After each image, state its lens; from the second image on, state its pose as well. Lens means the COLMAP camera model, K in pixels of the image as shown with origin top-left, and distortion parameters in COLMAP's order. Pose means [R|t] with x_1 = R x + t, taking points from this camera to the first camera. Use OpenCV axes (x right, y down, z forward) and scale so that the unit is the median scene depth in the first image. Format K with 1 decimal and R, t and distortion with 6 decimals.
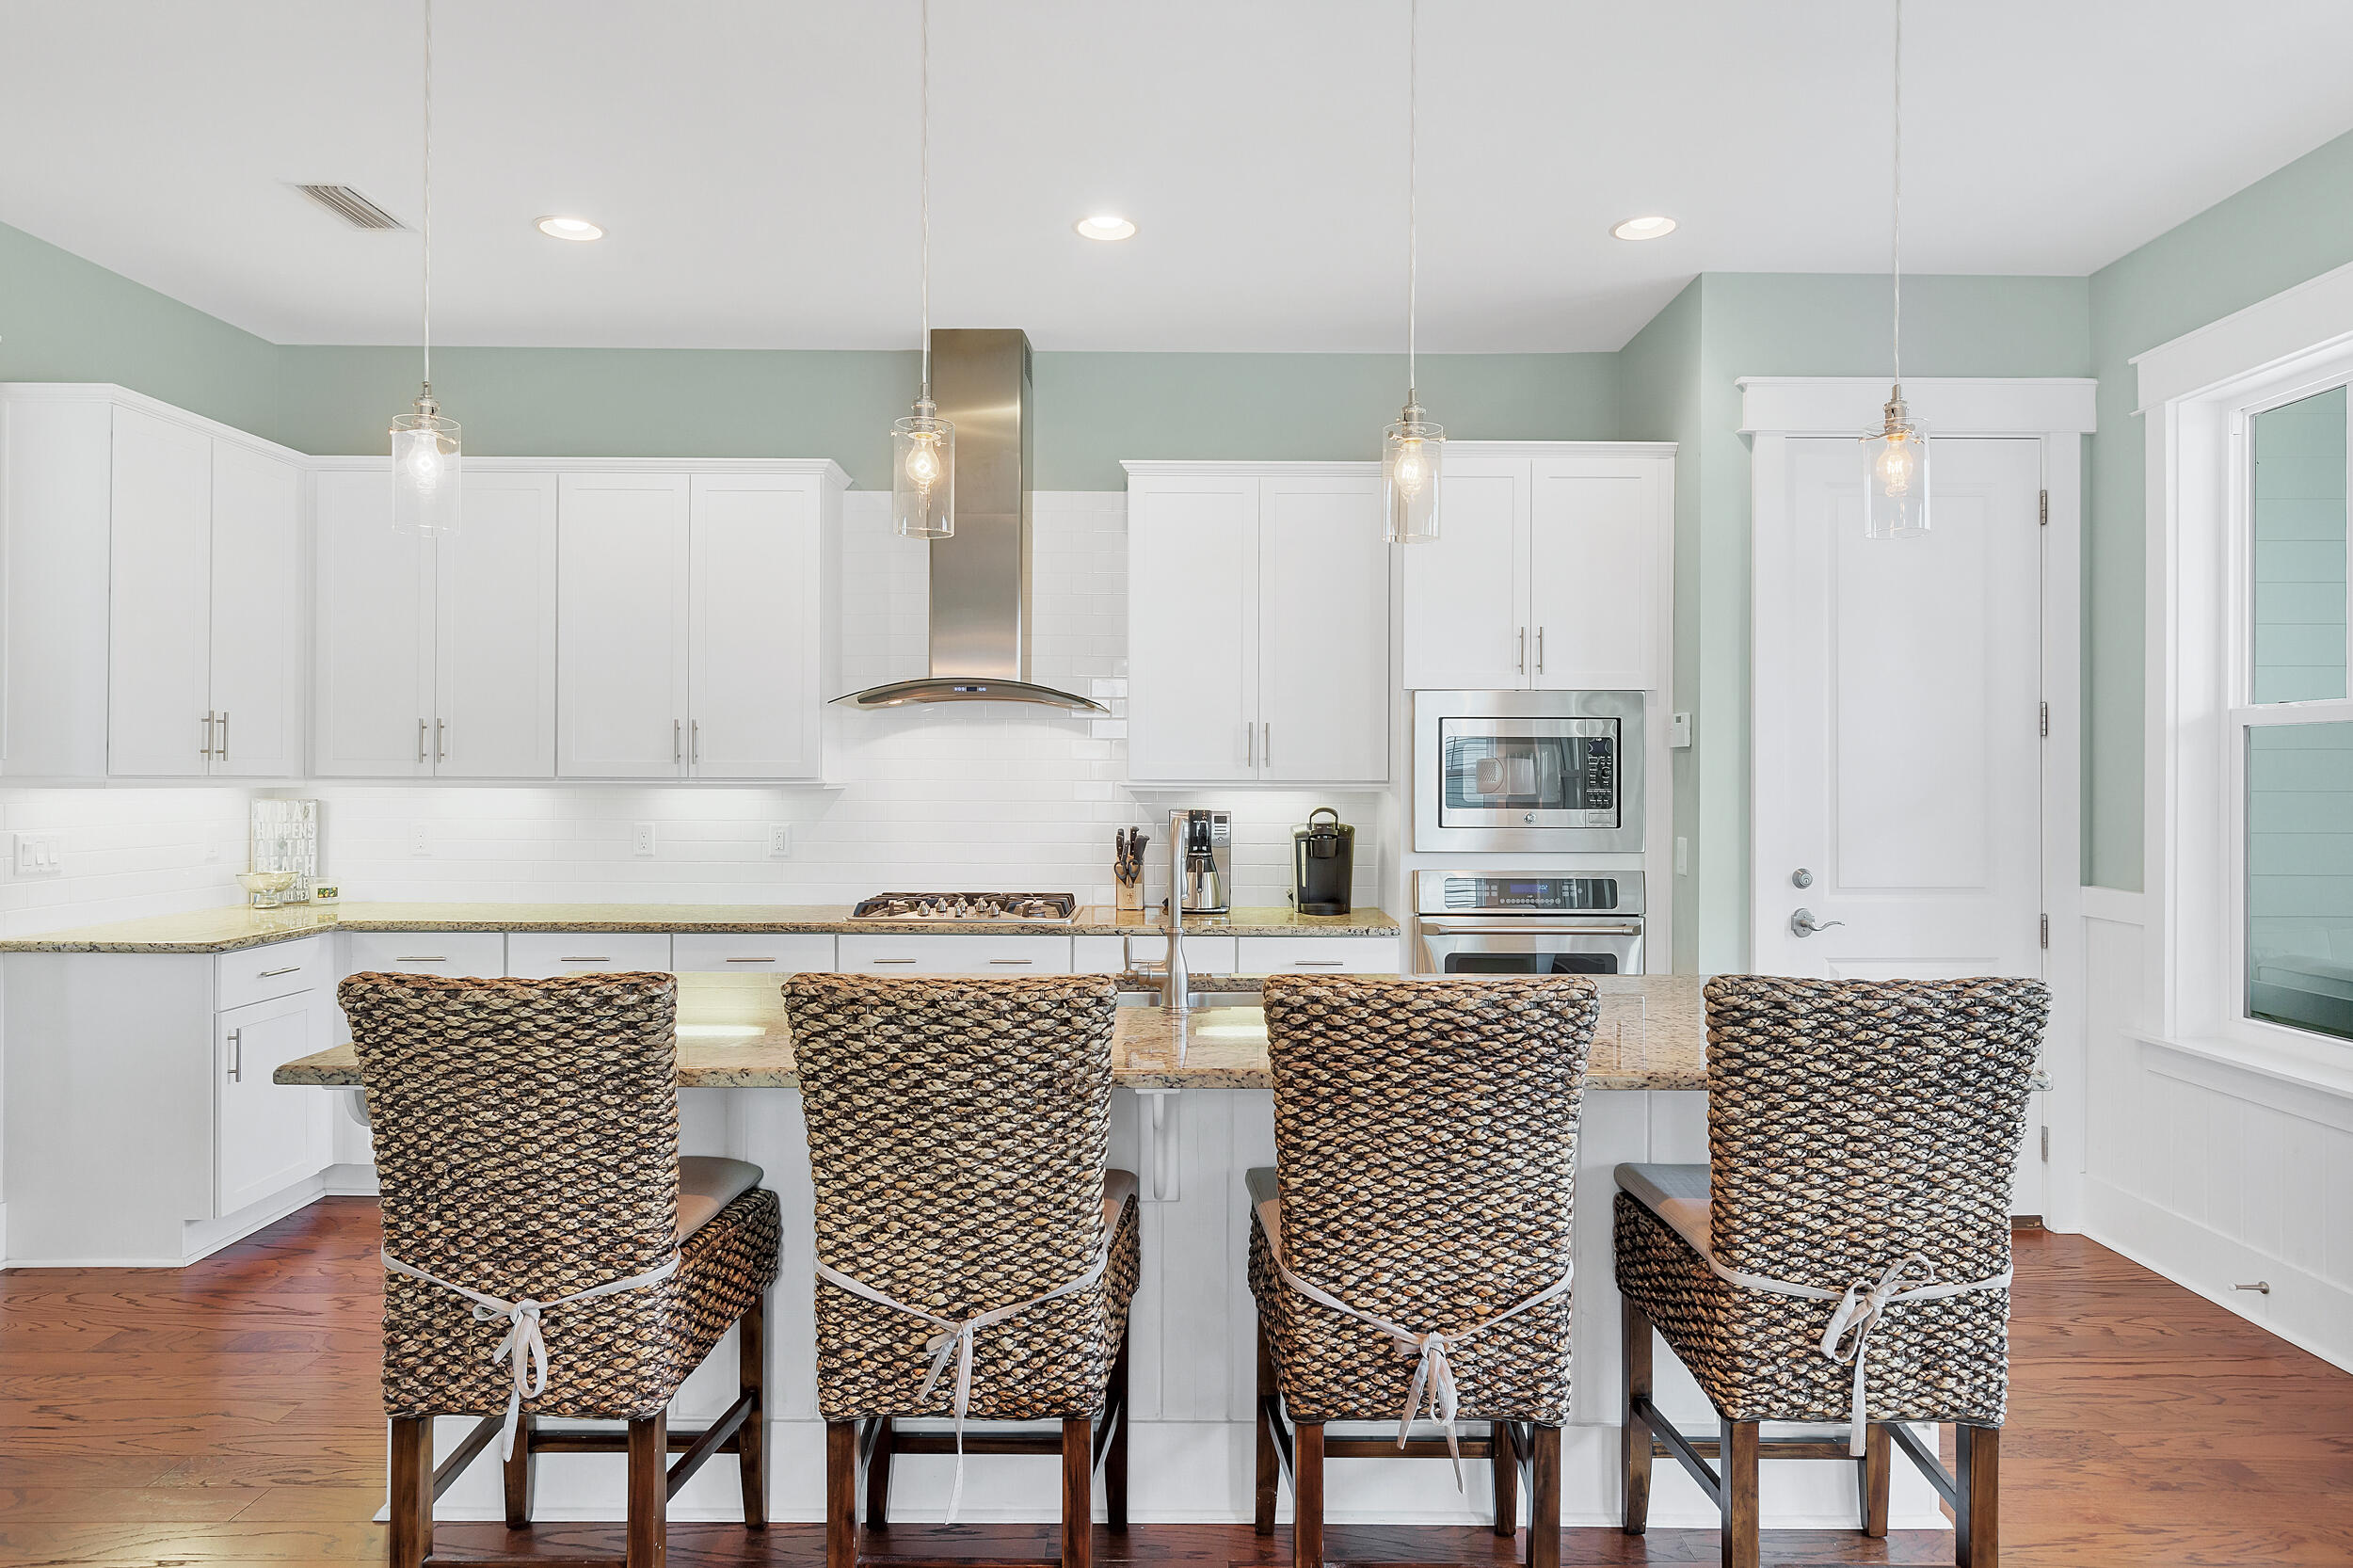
lens RADIAL K [[1399.7, 0, 1190.4], [0, 1399.7, 771.3], [0, 0, 1]] dist [0.006643, -0.002053]
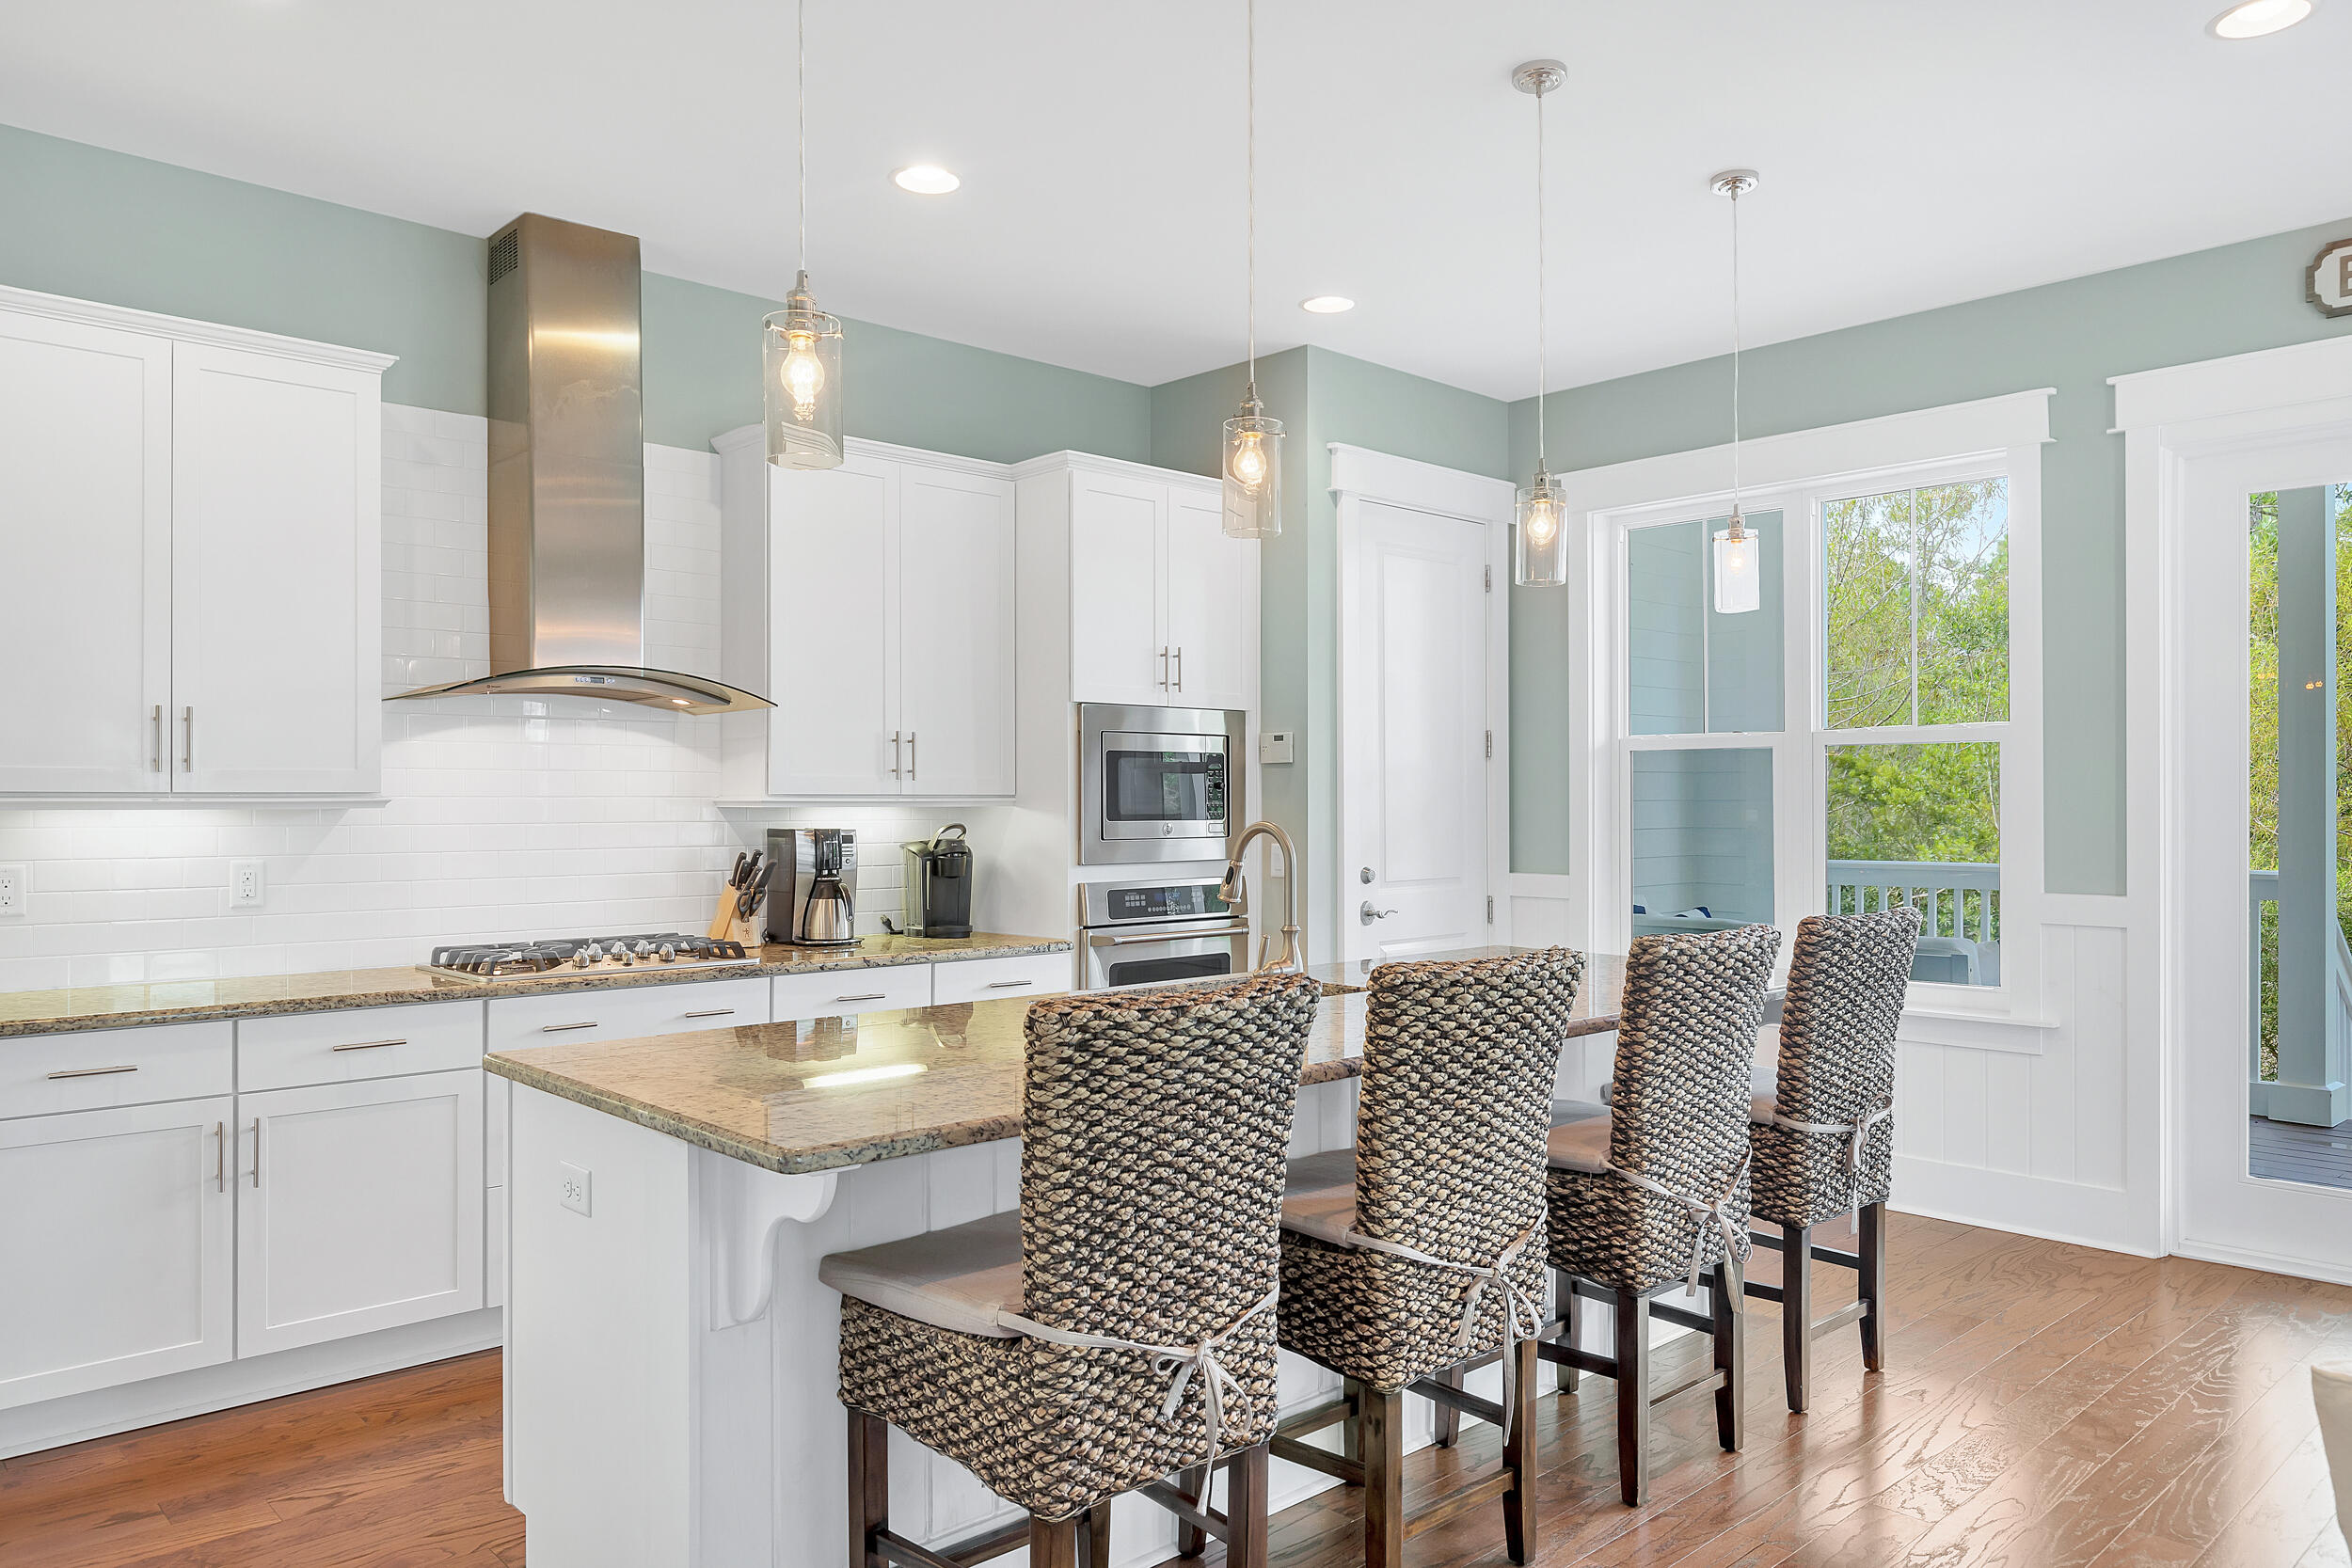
lens RADIAL K [[1694.4, 0, 1211.1], [0, 1694.4, 767.4], [0, 0, 1]] dist [-0.004393, -0.001931]
pose [[0.710597, 0.006744, 0.703567, -0.616747], [-0.002202, 0.999970, -0.007362, -0.003296], [-0.703596, 0.003682, 0.710591, 0.078747]]
